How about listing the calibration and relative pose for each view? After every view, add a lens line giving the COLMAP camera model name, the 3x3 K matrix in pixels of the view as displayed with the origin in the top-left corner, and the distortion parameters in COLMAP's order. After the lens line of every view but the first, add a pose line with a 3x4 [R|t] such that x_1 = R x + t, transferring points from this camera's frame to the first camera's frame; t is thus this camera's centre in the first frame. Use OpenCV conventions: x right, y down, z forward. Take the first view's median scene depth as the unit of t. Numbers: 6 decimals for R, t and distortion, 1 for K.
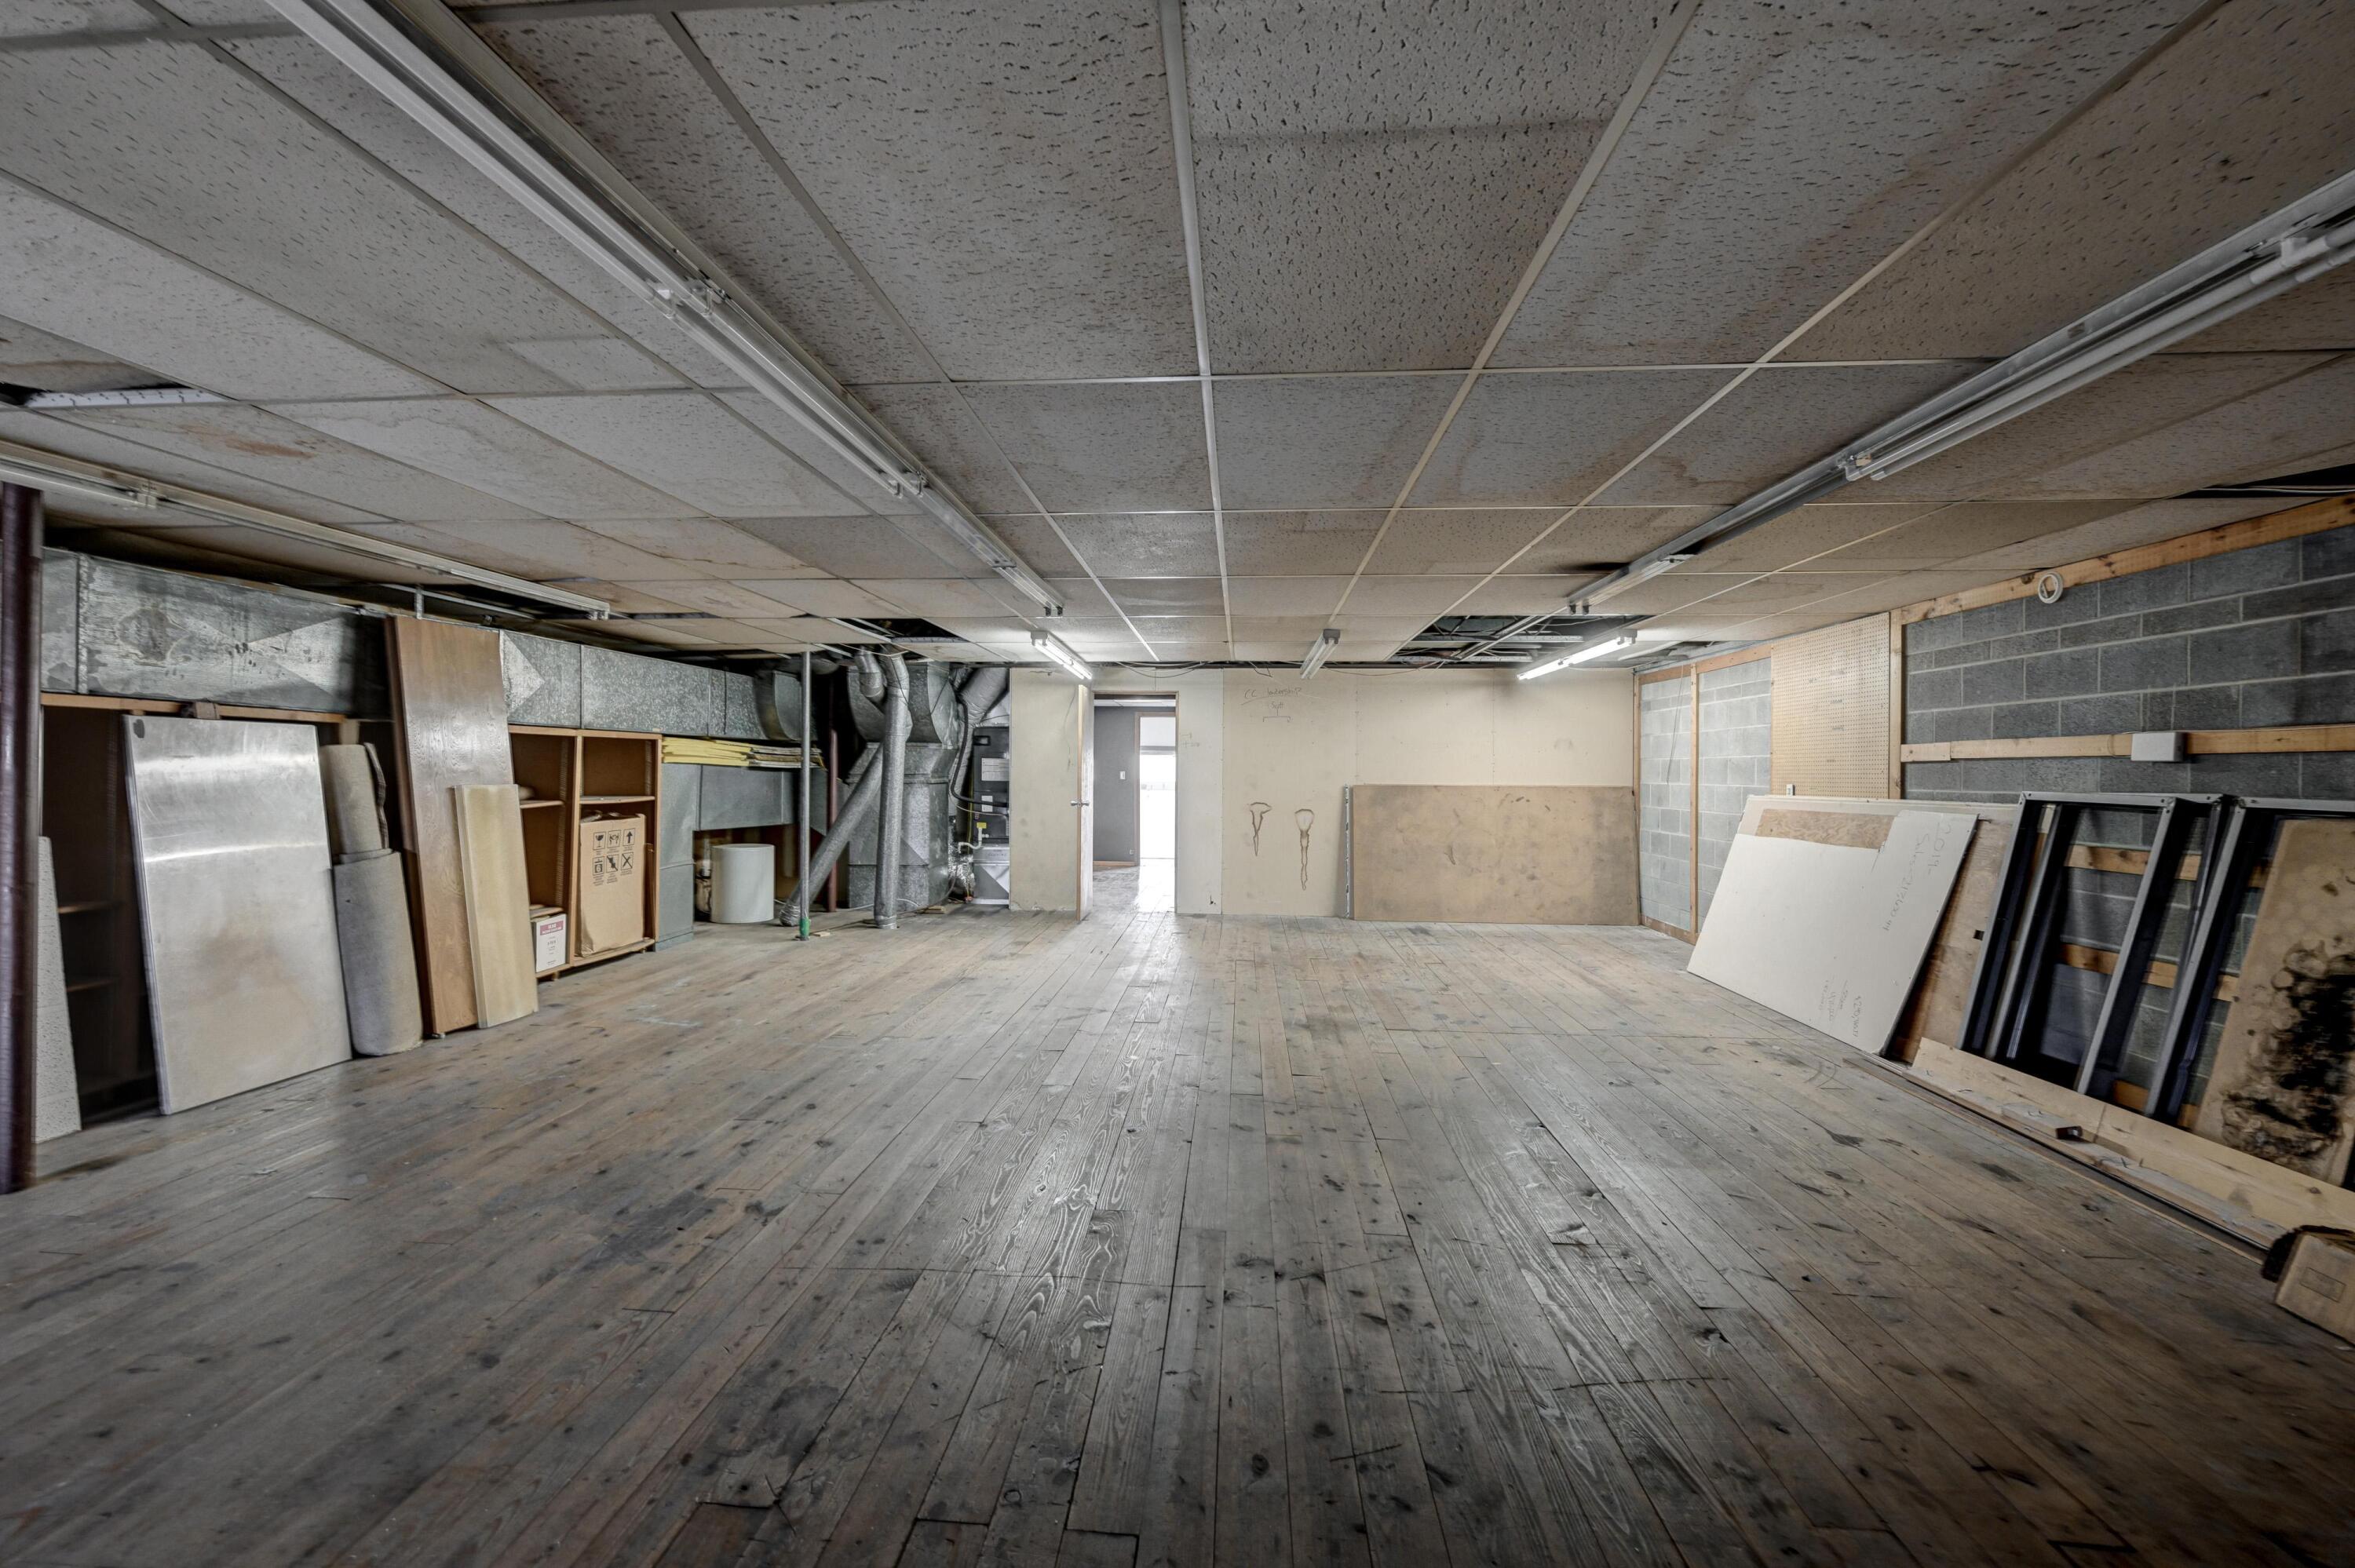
lens RADIAL K [[1072.0, 0, 1173.2], [0, 1072.0, 778.5], [0, 0, 1]] dist [-0.001031, 0.000229]
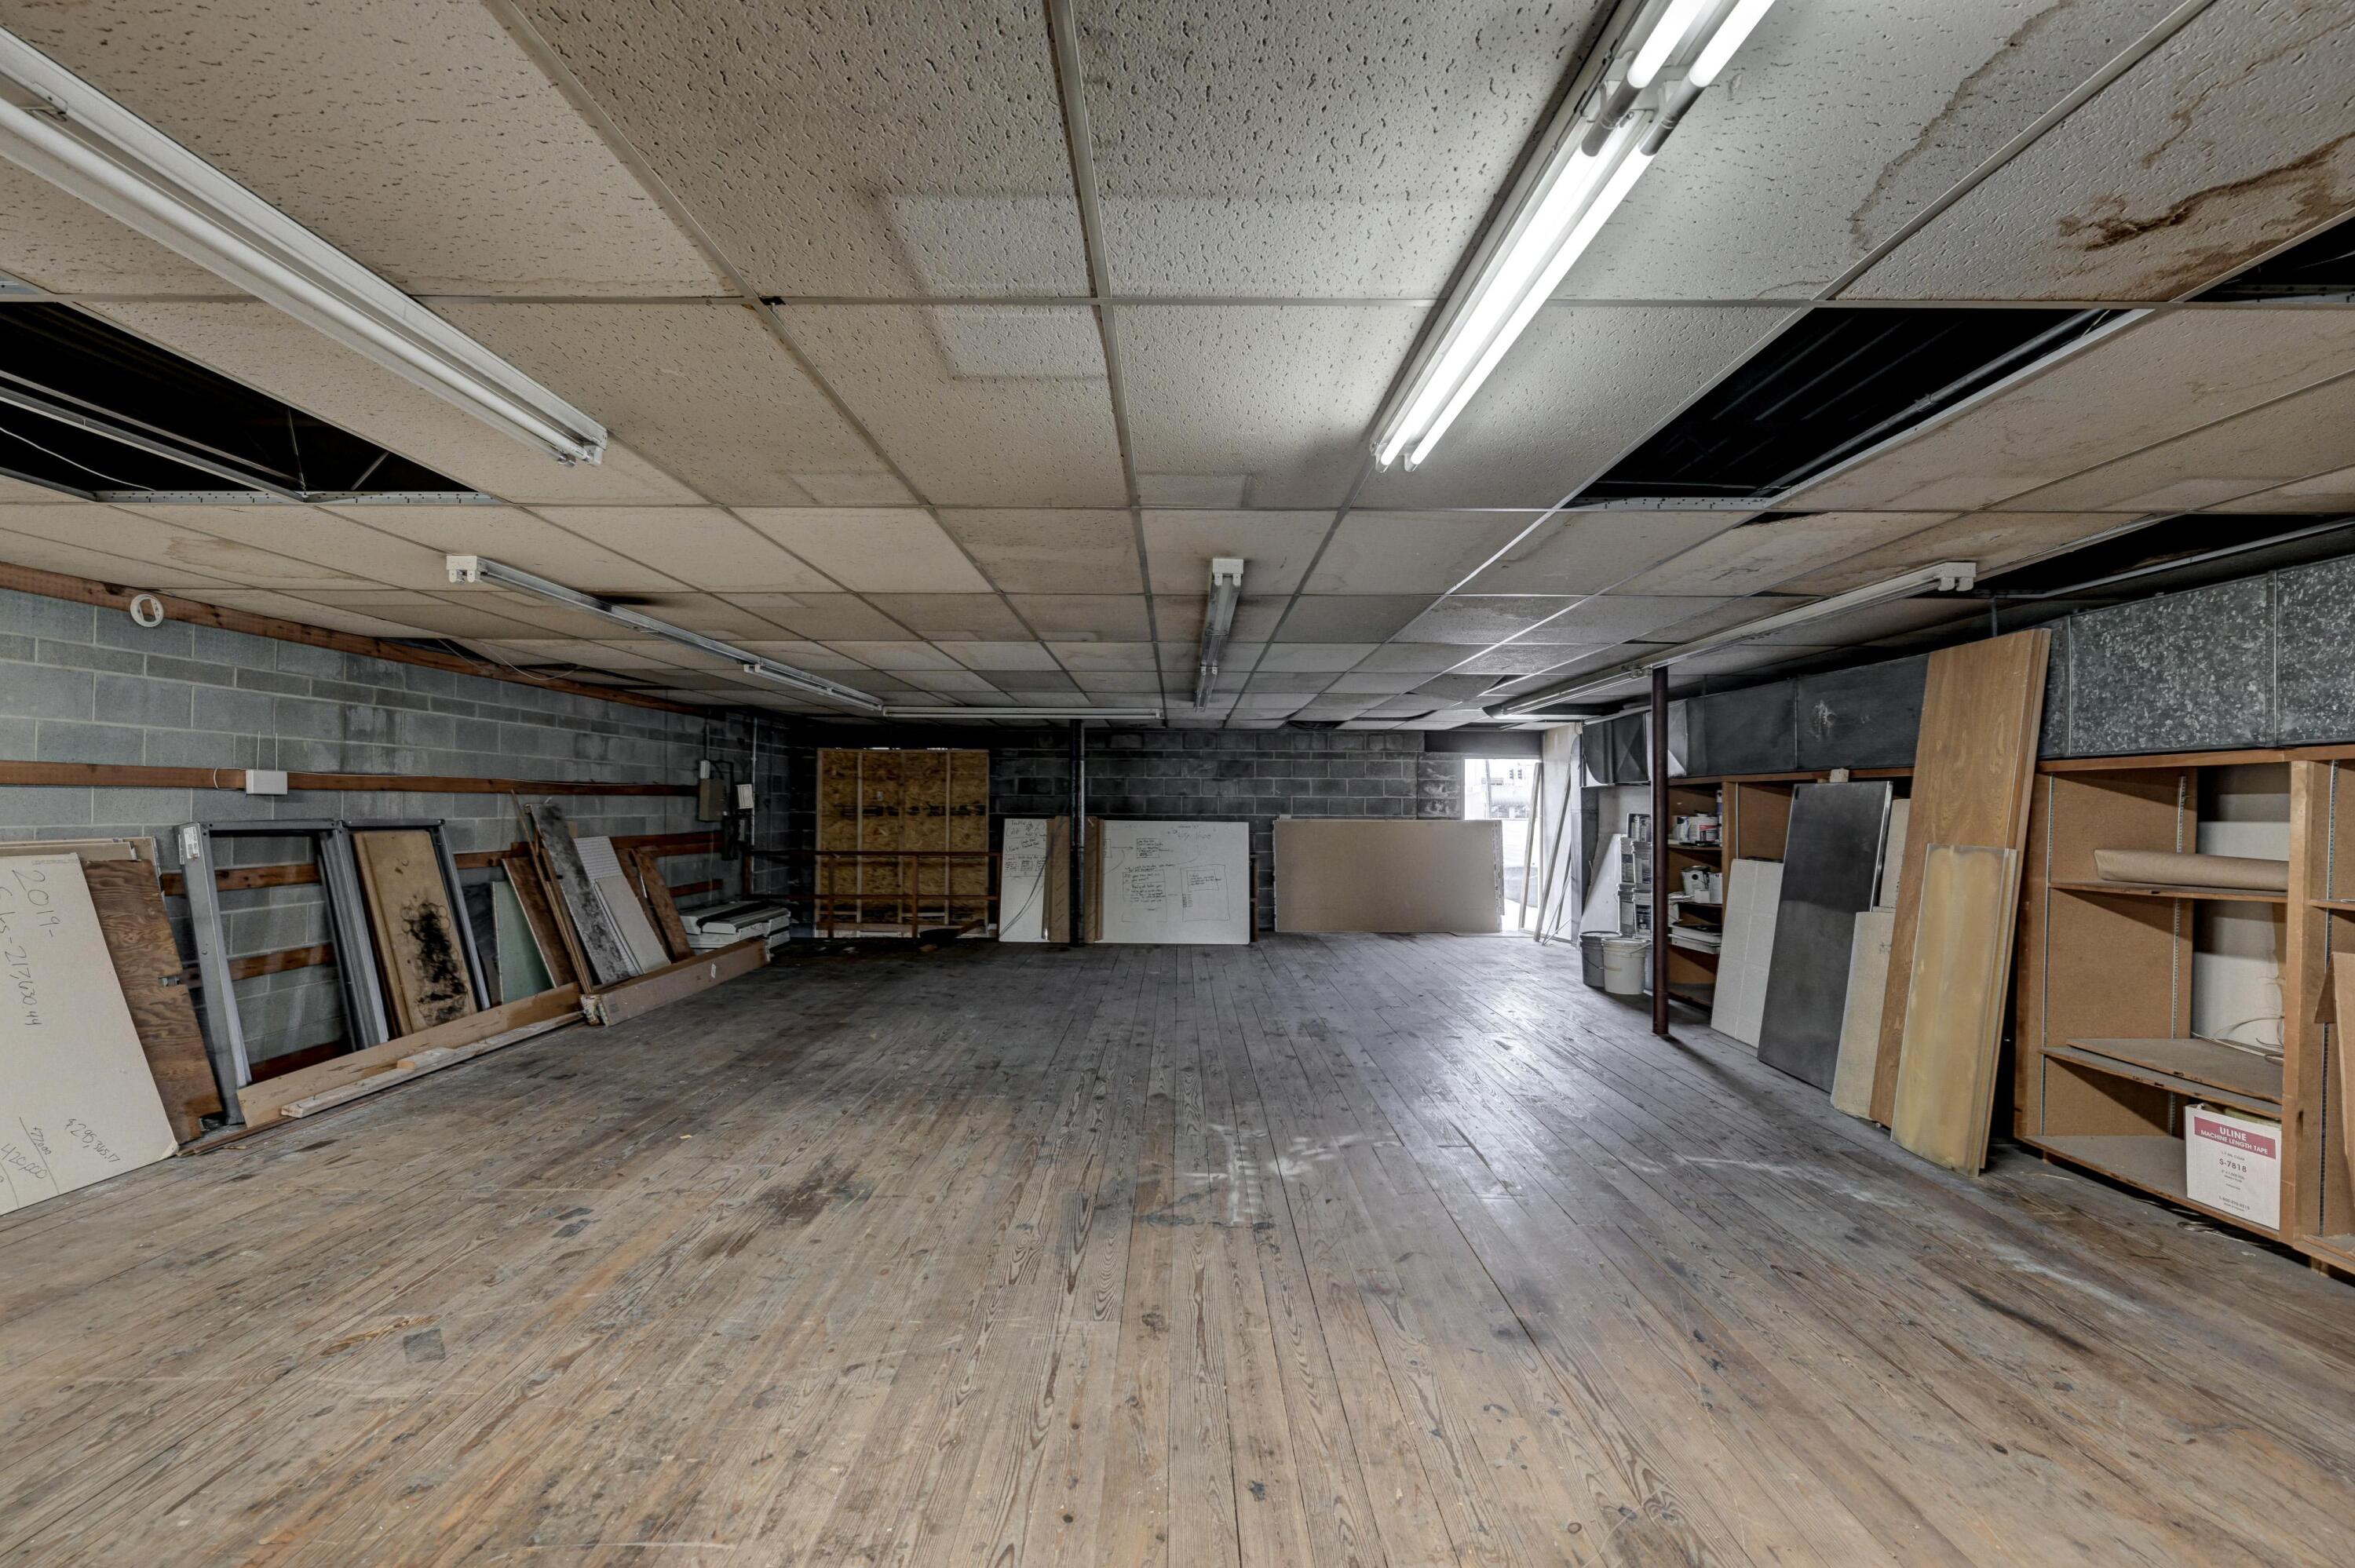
lens RADIAL K [[1072.0, 0, 1176.9], [0, 1072.0, 791.5], [0, 0, 1]] dist [-0.001031, 0.000229]
pose [[-0.997786, -0.015779, -0.064607, -0.062803], [-0.015339, 0.999856, -0.007289, -0.031677], [0.064713, -0.006282, -0.997884, 2.804151]]
